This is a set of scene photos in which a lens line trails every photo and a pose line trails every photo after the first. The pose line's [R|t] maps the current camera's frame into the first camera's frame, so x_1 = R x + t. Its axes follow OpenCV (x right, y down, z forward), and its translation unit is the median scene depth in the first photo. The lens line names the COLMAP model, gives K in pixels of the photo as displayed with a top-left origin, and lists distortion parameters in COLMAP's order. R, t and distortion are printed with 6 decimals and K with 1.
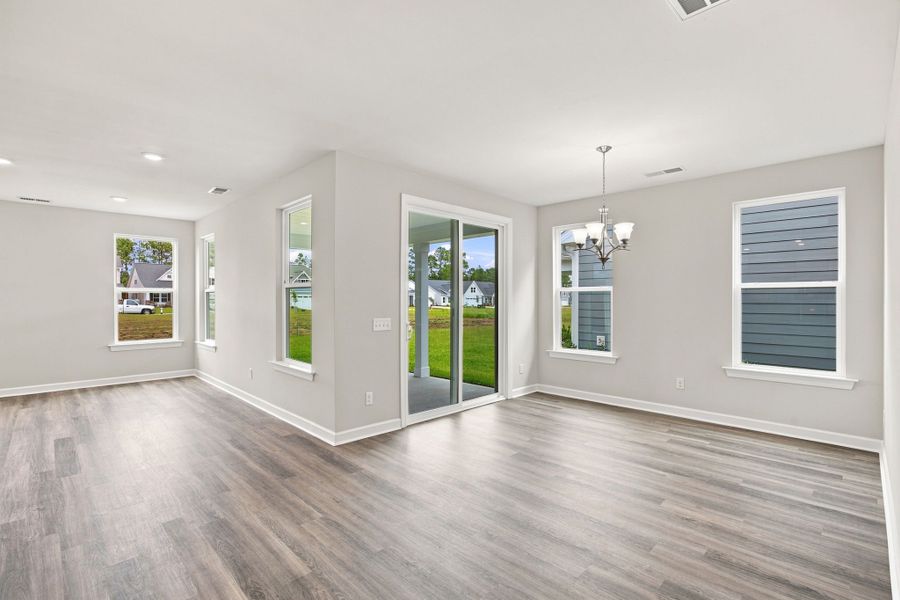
lens RADIAL K [[418.5, 0, 450.0], [0, 418.5, 300.0], [0, 0, 1]] dist [-0.005573, 0.000013]
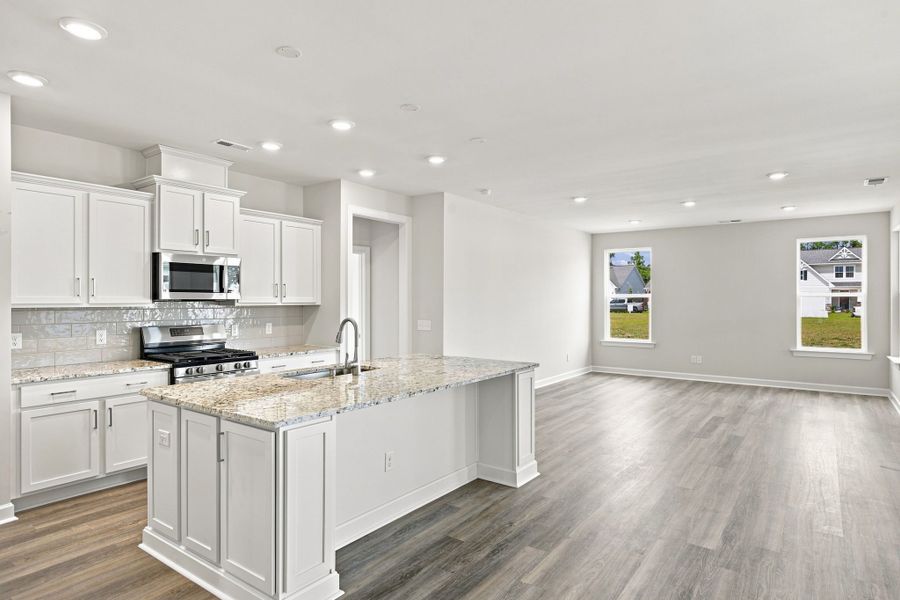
lens RADIAL K [[515.1, 0, 450.0], [0, 515.1, 300.0], [0, 0, 1]] dist [-0.002028, 0.000173]
pose [[0.170929, 0.000461, -0.985283, 0.368513], [-0.002680, 0.999996, 0.000003, -0.013127], [0.985280, 0.002640, 0.170930, -0.050501]]
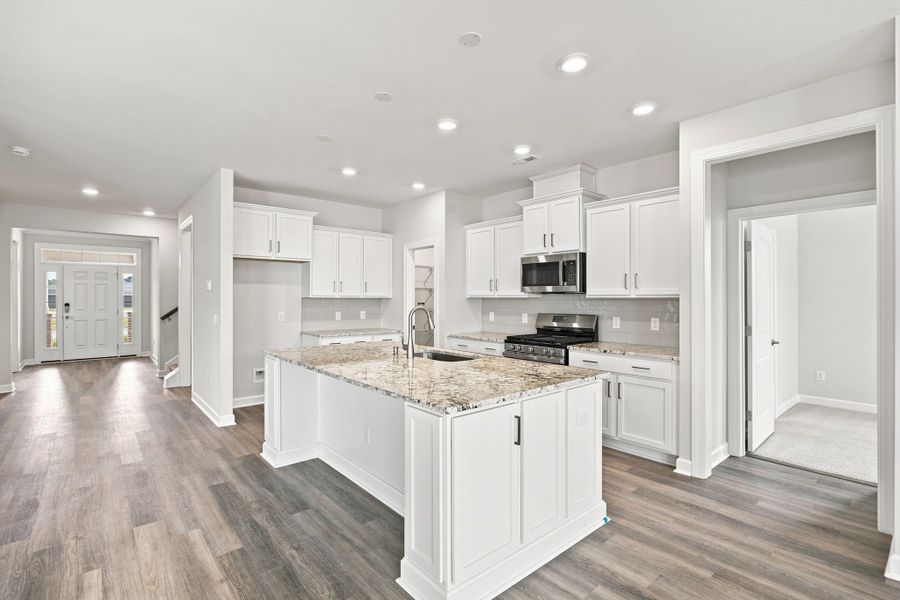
lens RADIAL K [[423.5, 0, 450.0], [0, 423.5, 300.0], [0, 0, 1]] dist [-0.003354, 0.000526]
pose [[-0.997559, -0.001009, 0.069821, -0.448714], [-0.000550, 0.999978, 0.006589, -0.001767], [-0.069826, 0.006534, -0.997538, 0.573910]]
